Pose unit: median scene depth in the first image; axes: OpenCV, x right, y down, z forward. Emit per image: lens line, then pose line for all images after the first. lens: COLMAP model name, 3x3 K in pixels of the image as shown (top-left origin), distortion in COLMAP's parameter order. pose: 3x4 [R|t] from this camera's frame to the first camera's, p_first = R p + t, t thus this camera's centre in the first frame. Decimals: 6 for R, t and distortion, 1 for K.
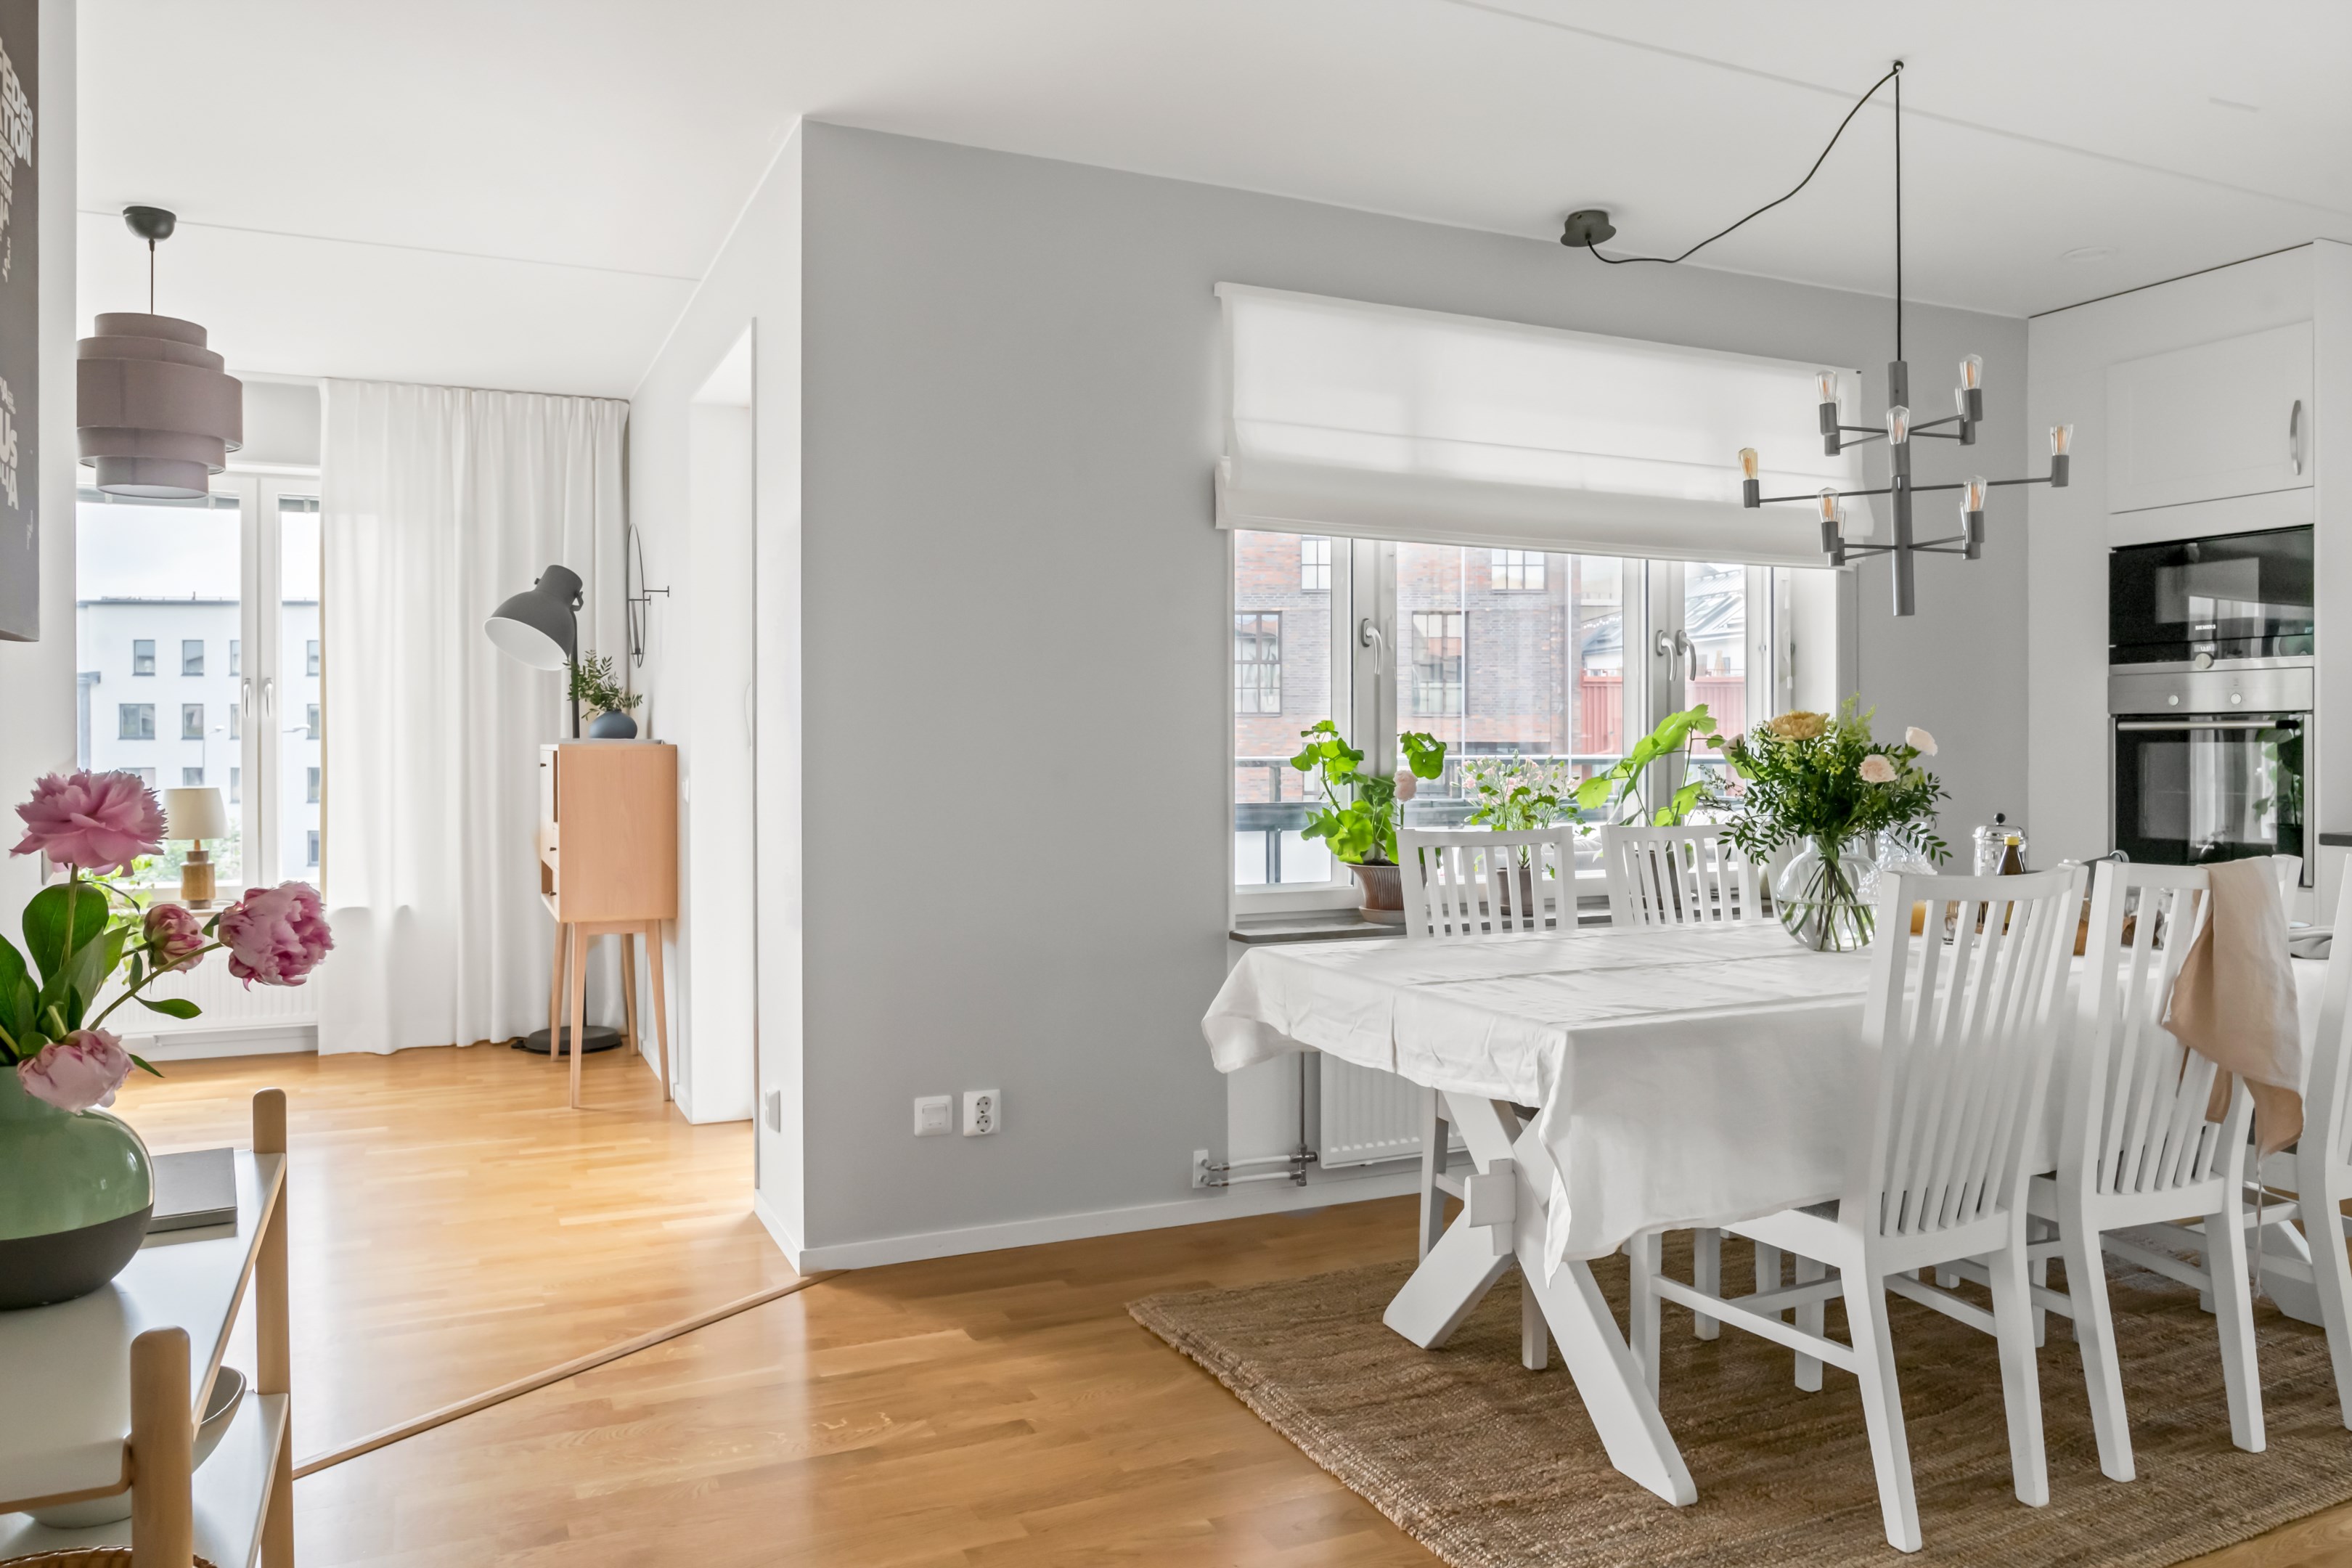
lens RADIAL K [[1623.4, 0, 1178.3], [0, 1623.4, 761.6], [0, 0, 1]] dist [-0.033854, 0.002029]
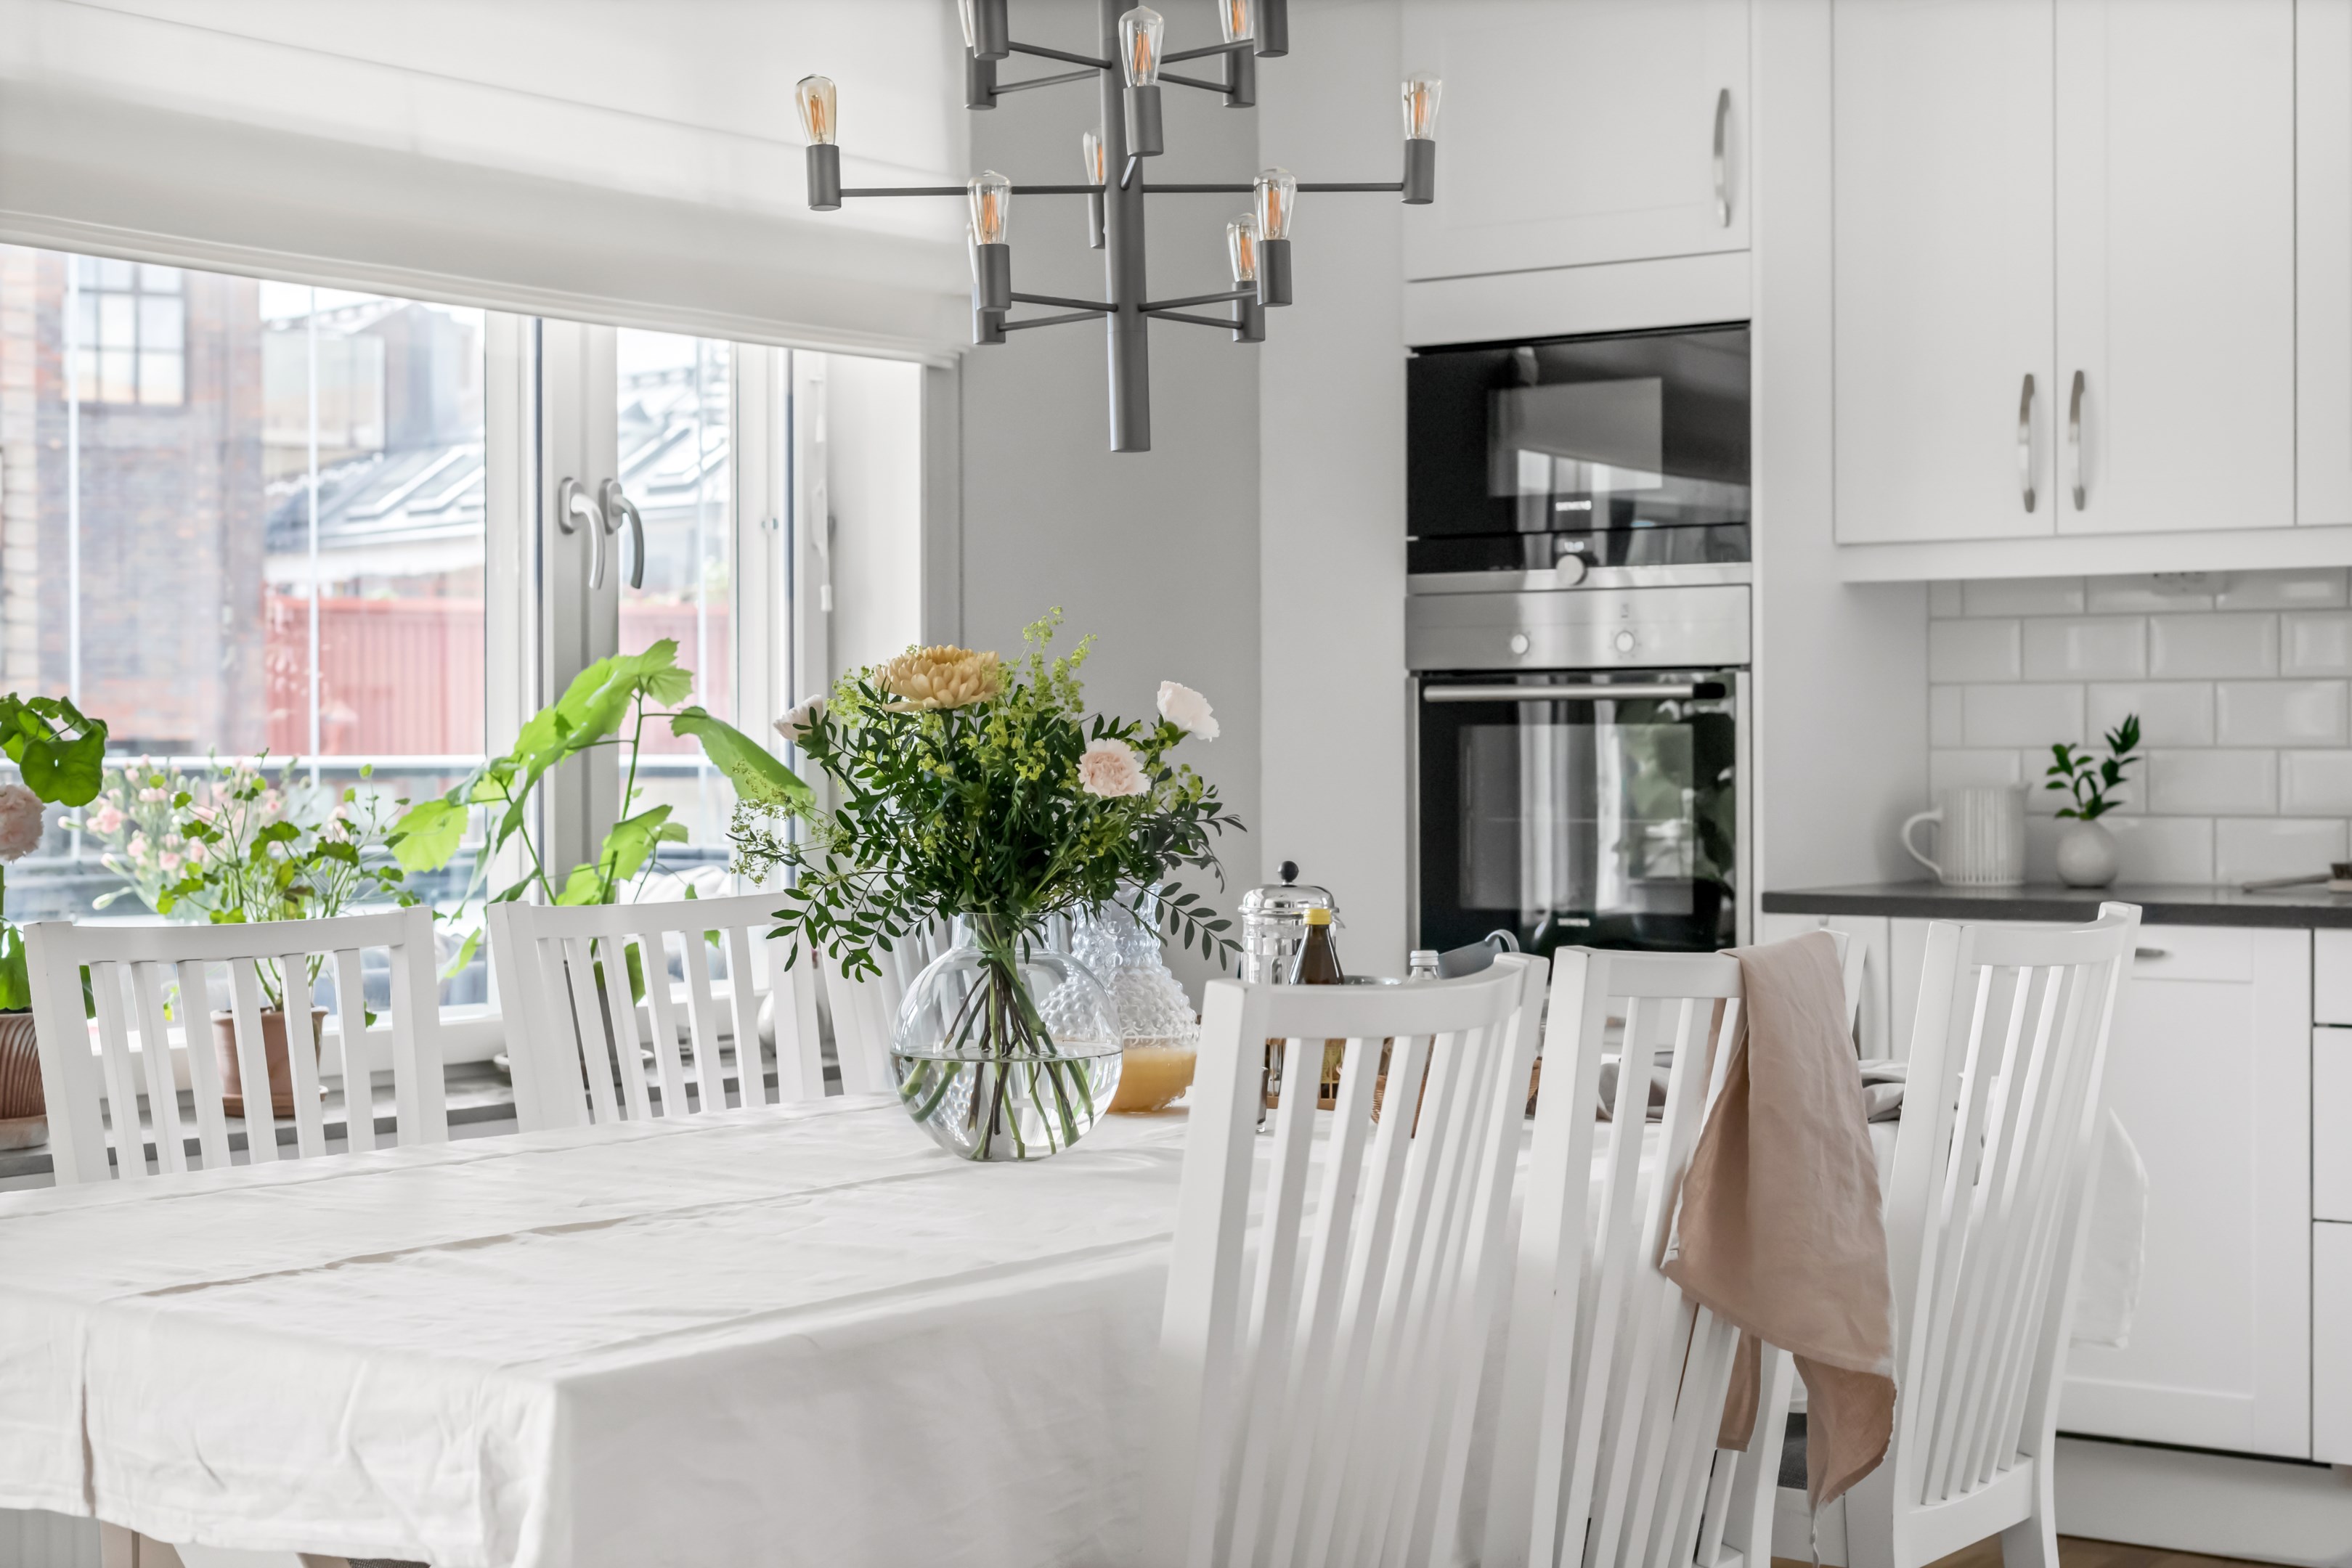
lens RADIAL K [[3482.3, 0, 1176.0], [0, 3482.3, 784.0], [0, 0, 1]] dist [-0.040341, -0.026759]
pose [[0.875153, -0.006347, 0.483805, -0.030022], [0.006077, 0.999979, 0.002125, 0.004776], [-0.483809, 0.001080, 0.875173, 0.066298]]
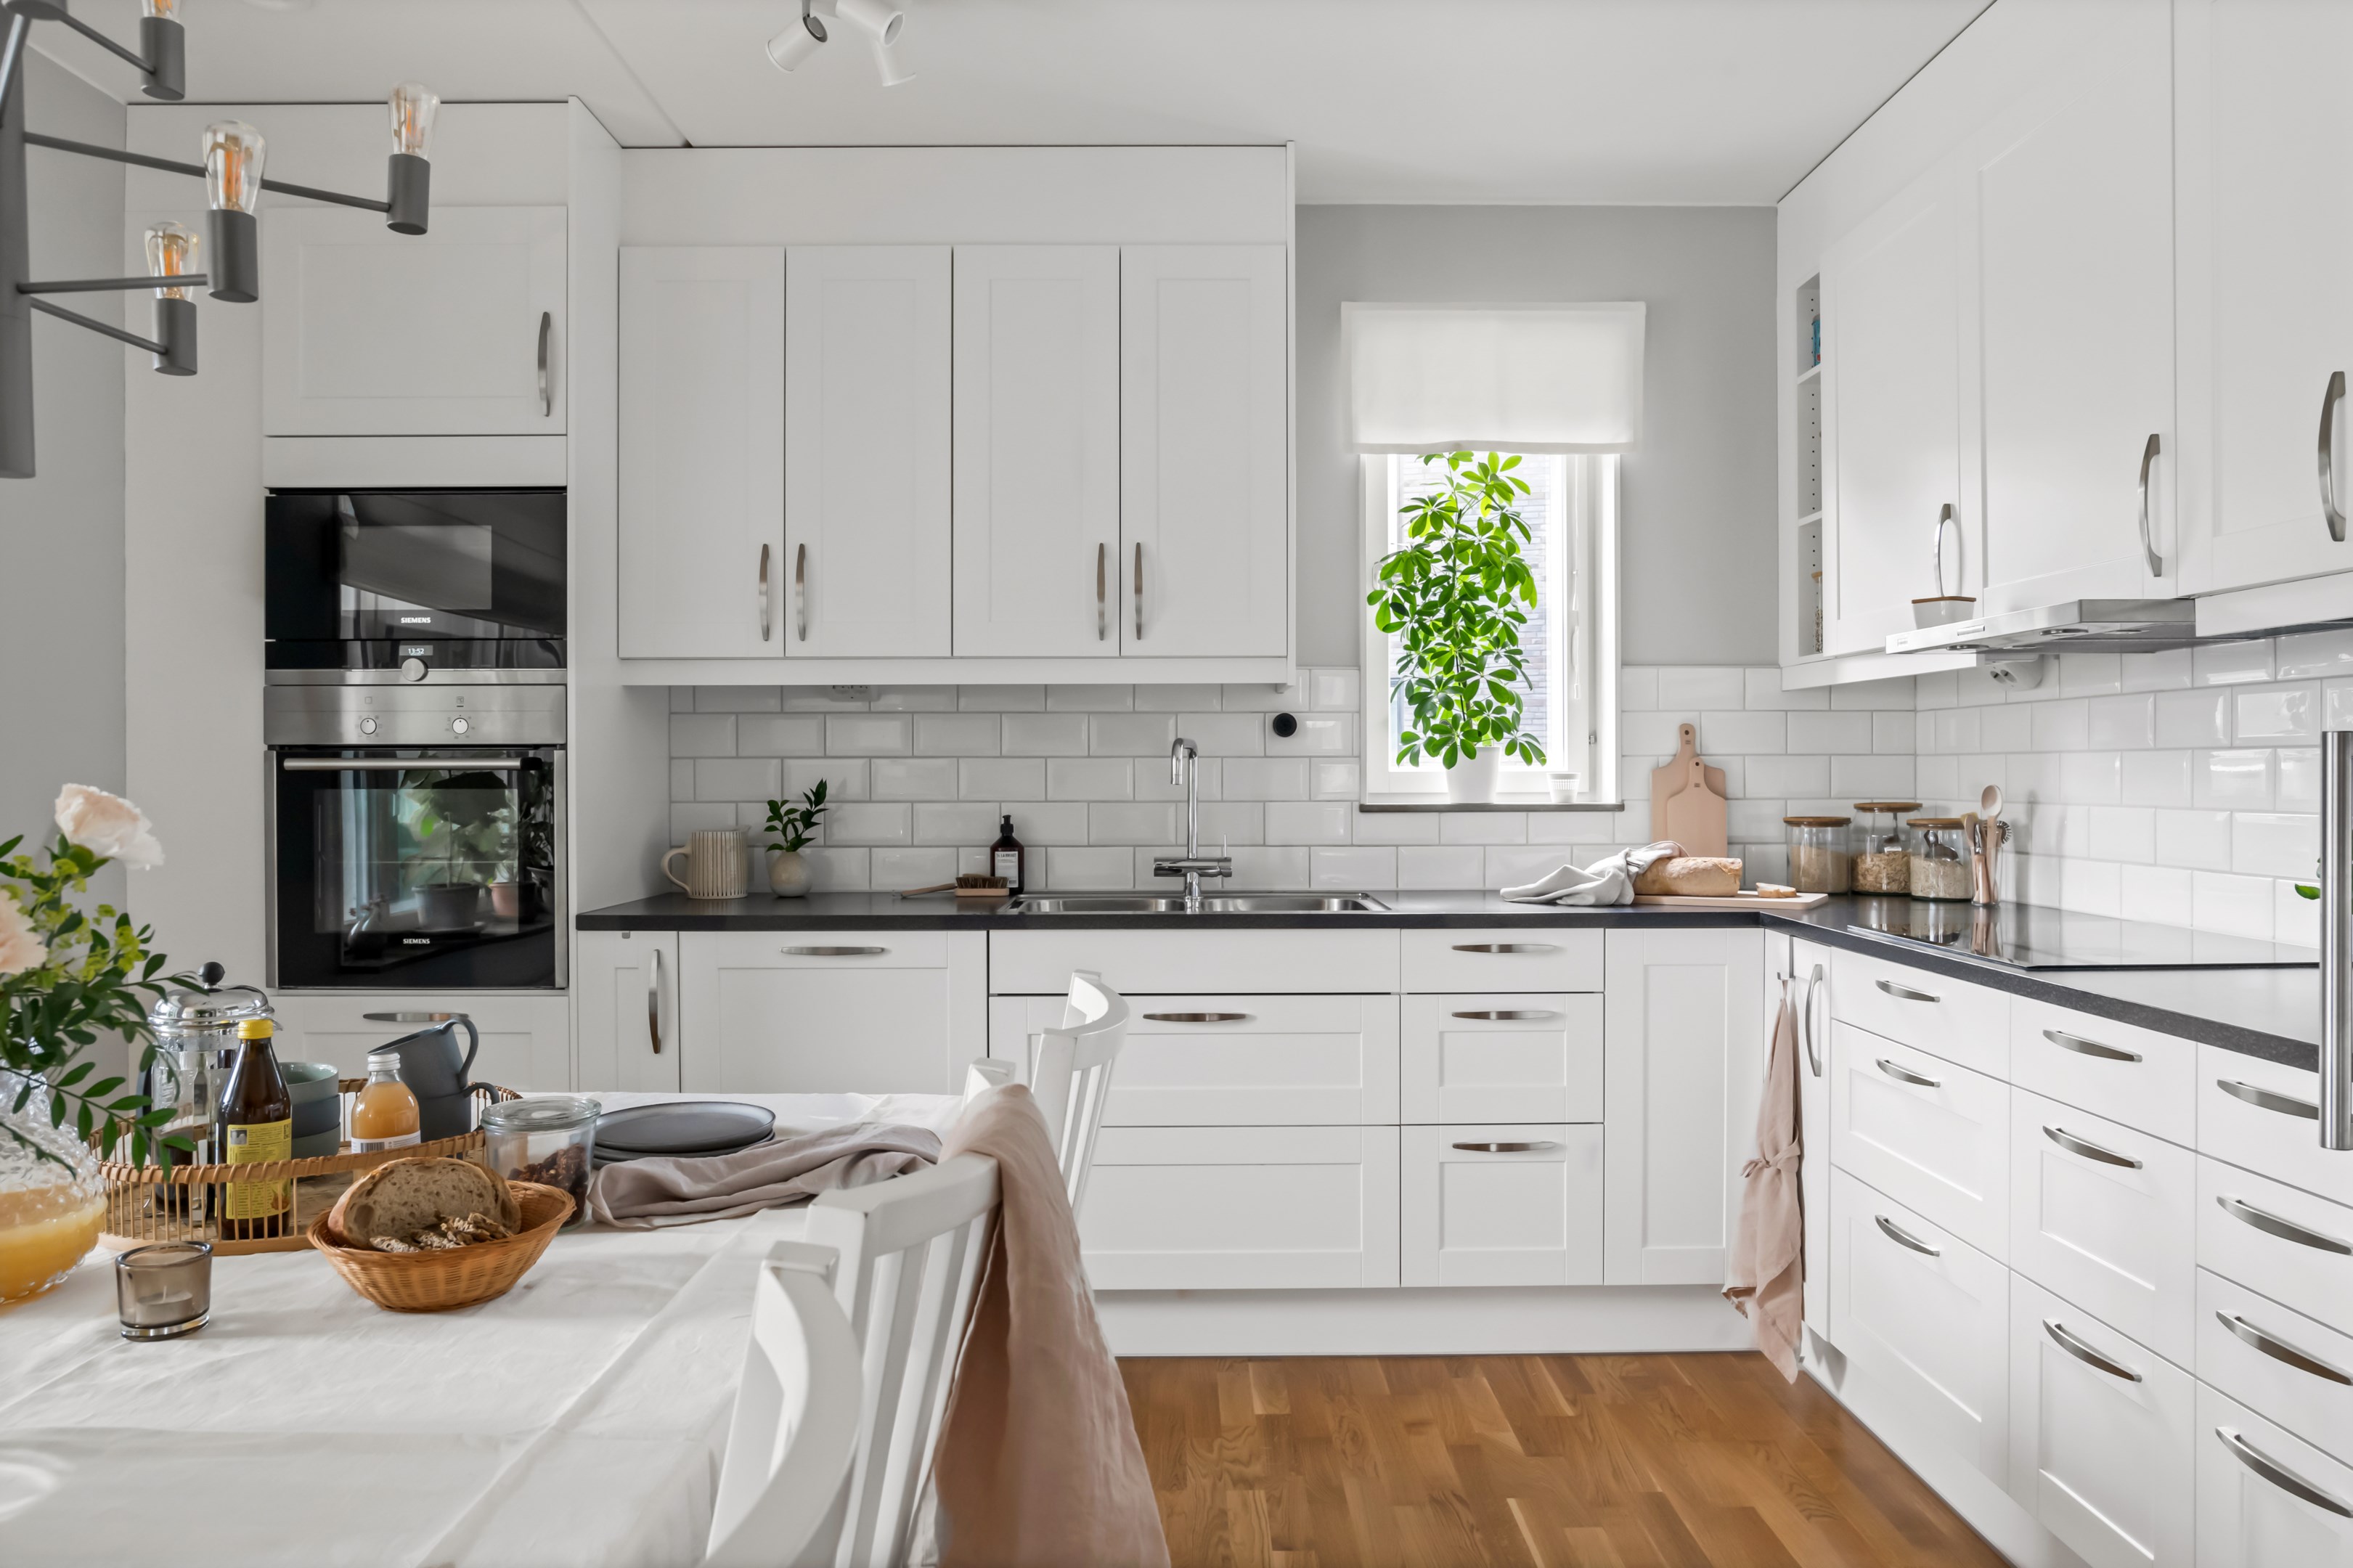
lens RADIAL K [[1594.6, 0, 1182.9], [0, 1594.6, 780.7], [0, 0, 1]] dist [-0.019067, 0.004660]
pose [[0.417068, -0.004604, 0.908864, 0.178275], [0.009141, 0.999958, 0.000871, -0.014267], [-0.908829, 0.007945, 0.417093, 0.460041]]
